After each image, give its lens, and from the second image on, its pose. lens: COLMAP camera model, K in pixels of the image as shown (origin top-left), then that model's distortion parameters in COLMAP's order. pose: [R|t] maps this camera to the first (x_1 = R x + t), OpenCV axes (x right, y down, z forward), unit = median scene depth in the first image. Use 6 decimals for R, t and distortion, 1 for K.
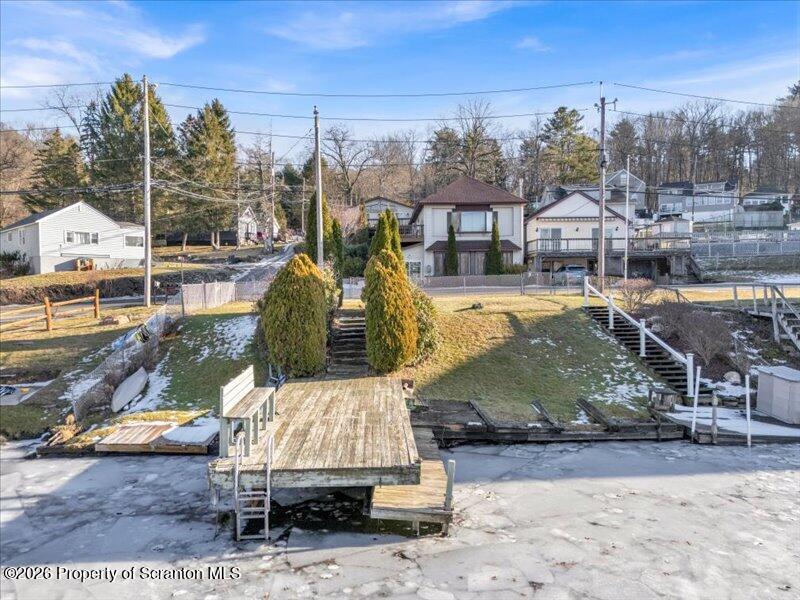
lens RADIAL K [[593.2, 0, 401.1], [0, 593.2, 298.8], [0, 0, 1]] dist [0.072436, -0.056050]
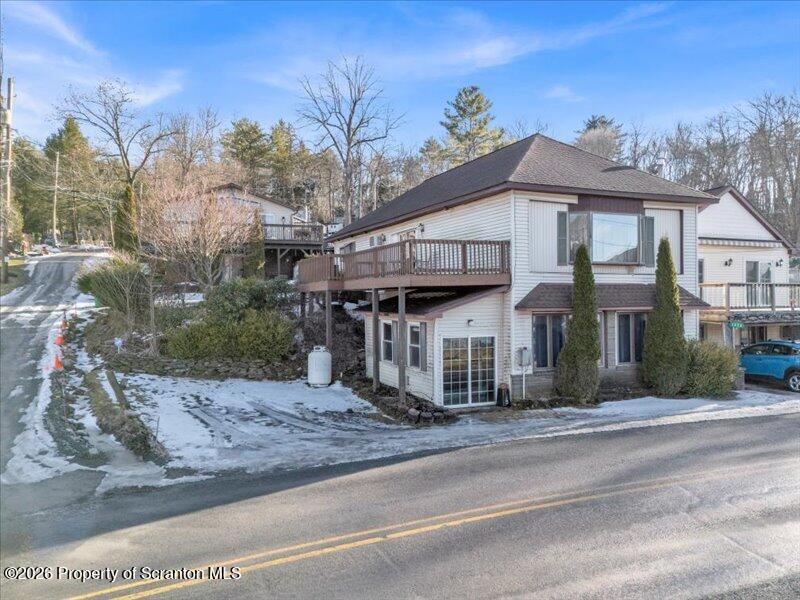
lens RADIAL K [[593.2, 0, 400.7], [0, 593.2, 299.9], [0, 0, 1]] dist [0.072436, -0.056050]
pose [[0.923496, 0.003995, 0.383588, -0.437917], [0.005444, 0.999709, -0.023518, -0.197690], [-0.383570, 0.023806, 0.923205, 1.701500]]
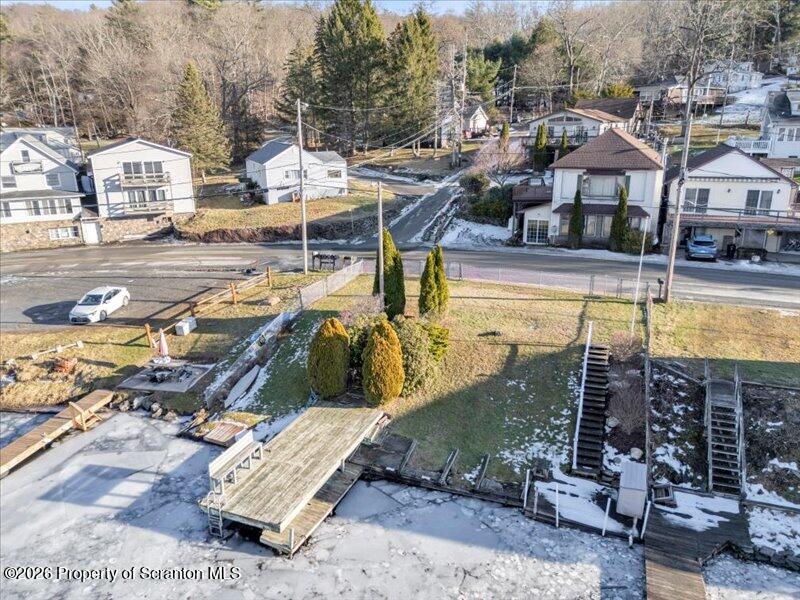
lens RADIAL K [[593.2, 0, 401.0], [0, 593.2, 300.2], [0, 0, 1]] dist [0.072436, -0.056050]
pose [[0.911047, 0.119549, -0.394590, 0.593312], [-0.009931, 0.963126, 0.268869, -0.538873], [0.412182, -0.241034, 0.878640, -0.242277]]
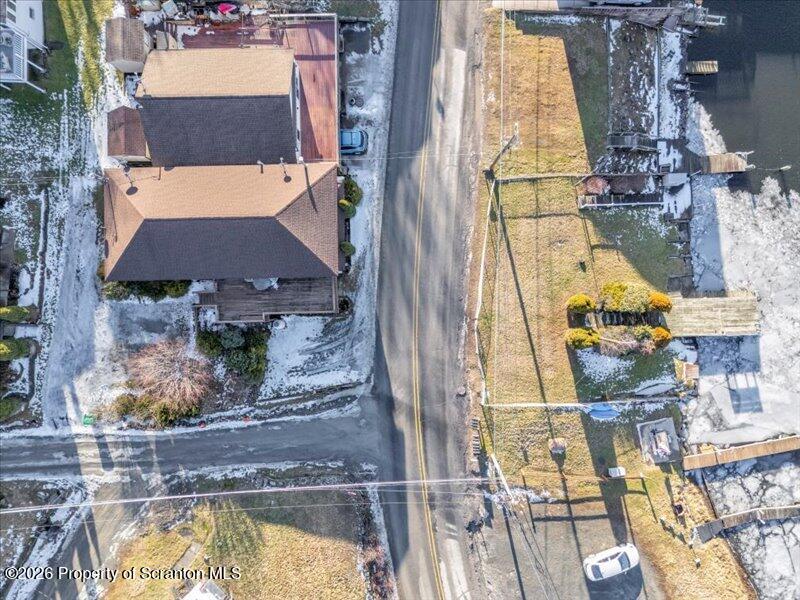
lens RADIAL K [[593.2, 0, 398.7], [0, 593.2, 306.7], [0, 0, 1]] dist [0.072436, -0.056050]
pose [[0.012116, -0.999899, 0.007369, -0.075112], [0.045306, 0.007911, 0.998942, -2.853840], [-0.998900, -0.011769, 0.045398, 2.121582]]
